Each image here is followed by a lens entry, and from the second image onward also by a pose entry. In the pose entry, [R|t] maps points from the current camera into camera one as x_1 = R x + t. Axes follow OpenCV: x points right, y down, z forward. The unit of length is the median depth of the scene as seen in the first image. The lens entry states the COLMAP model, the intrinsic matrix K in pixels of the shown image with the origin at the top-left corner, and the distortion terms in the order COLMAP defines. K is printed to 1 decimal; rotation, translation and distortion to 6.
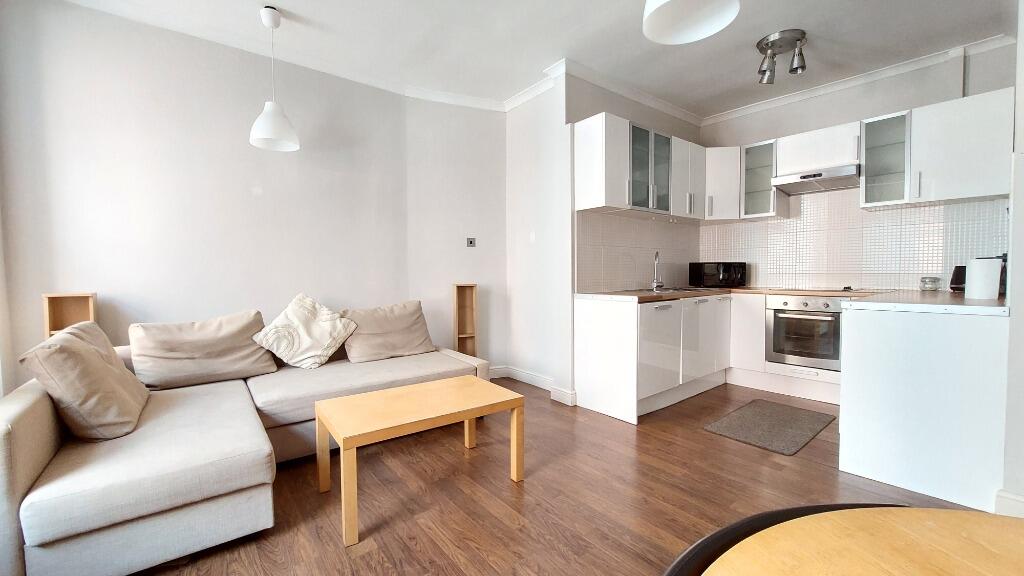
lens RADIAL K [[401.2, 0, 518.1], [0, 401.2, 288.3], [0, 0, 1]] dist [-0.013216, -0.000119]
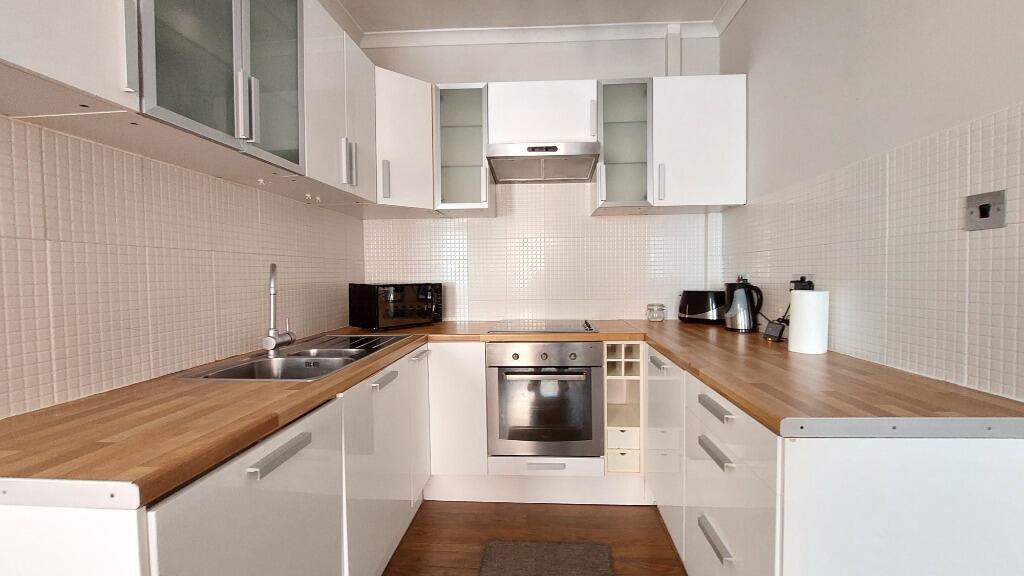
lens RADIAL K [[402.1, 0, 518.1], [0, 402.1, 287.7], [0, 0, 1]] dist [-0.014634, 0.000464]
pose [[0.681431, -0.020073, 0.731607, 0.279238], [0.035483, 0.999354, -0.005630, -0.069890], [-0.731022, 0.029796, 0.681704, 0.690863]]
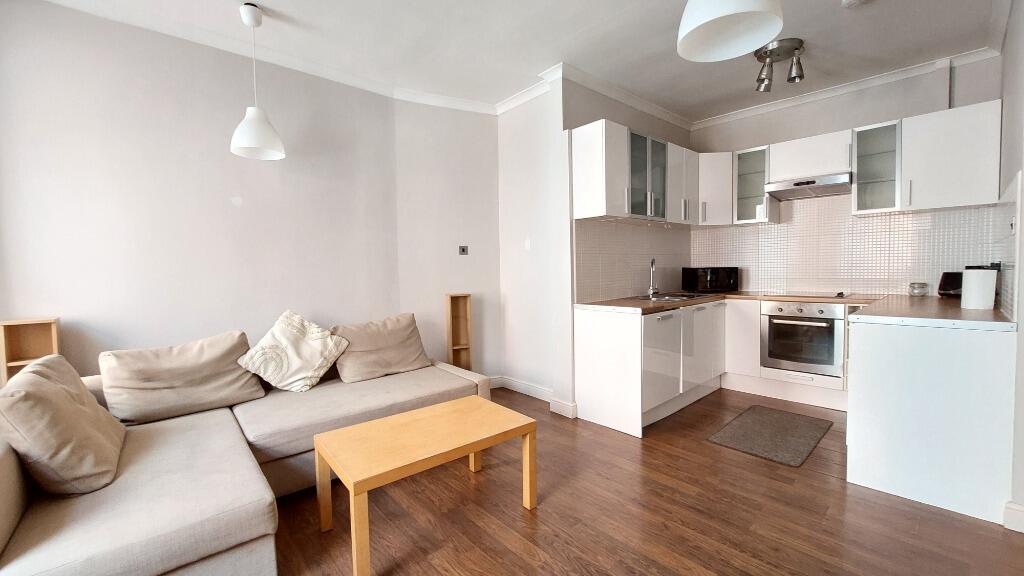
lens RADIAL K [[402.1, 0, 518.1], [0, 402.1, 287.7], [0, 0, 1]] dist [-0.014634, 0.000464]
pose [[0.998369, -0.014505, 0.055212, -0.055058], [0.014084, 0.999869, 0.008005, -0.040604], [-0.055321, -0.007214, 0.998443, 0.032567]]
